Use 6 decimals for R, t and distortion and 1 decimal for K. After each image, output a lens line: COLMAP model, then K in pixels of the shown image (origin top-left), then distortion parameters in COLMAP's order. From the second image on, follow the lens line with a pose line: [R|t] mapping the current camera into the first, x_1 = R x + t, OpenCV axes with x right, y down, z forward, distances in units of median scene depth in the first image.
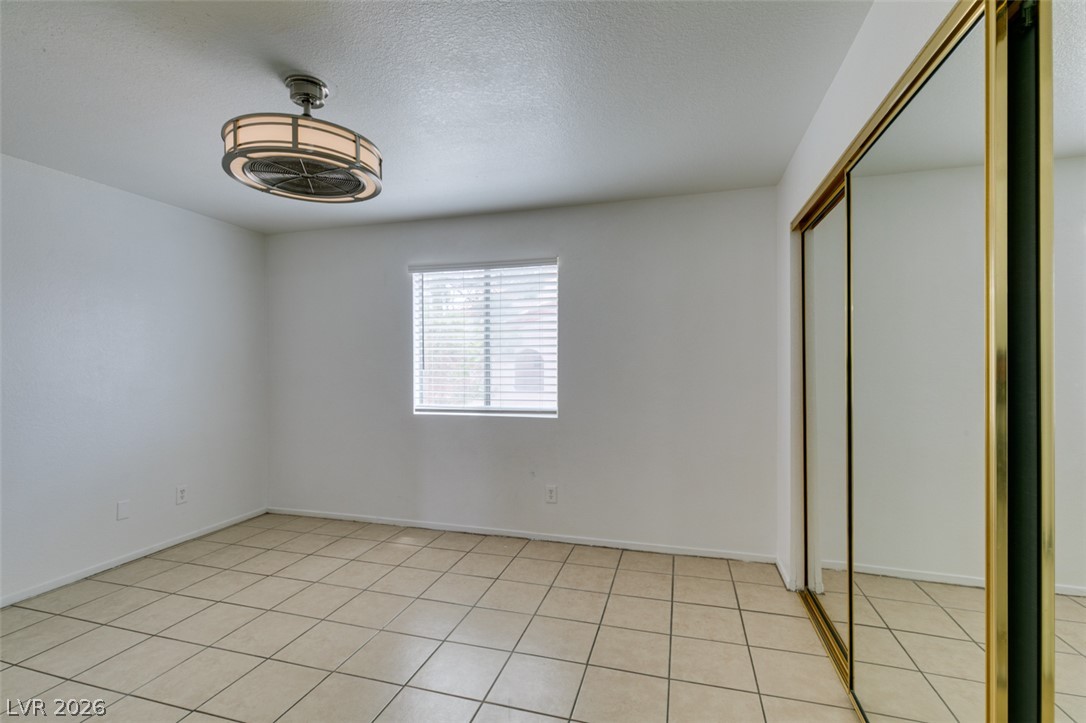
lens RADIAL K [[488.0, 0, 546.4], [0, 488.0, 363.4], [0, 0, 1]] dist [-0.000890, -0.001043]
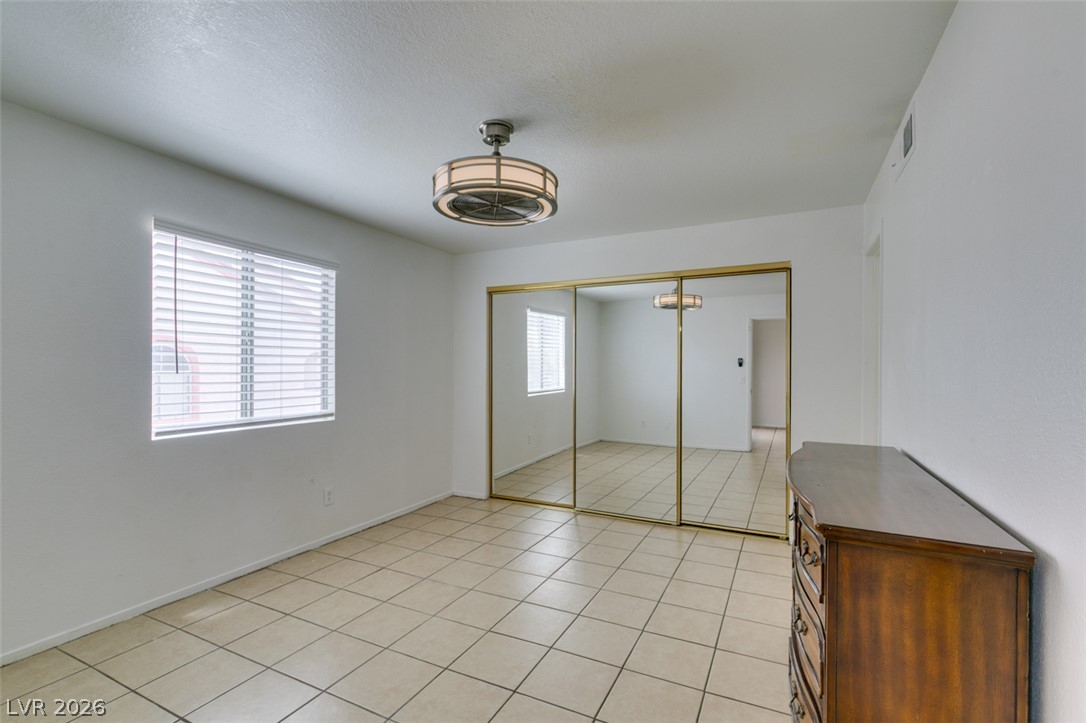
lens RADIAL K [[488.0, 0, 546.7], [0, 488.0, 365.0], [0, 0, 1]] dist [-0.000890, -0.001043]
pose [[0.174550, 0.010642, 0.984591, -0.909611], [-0.006771, 0.999931, -0.009608, 0.003599], [-0.984625, -0.004989, 0.174610, 0.383074]]
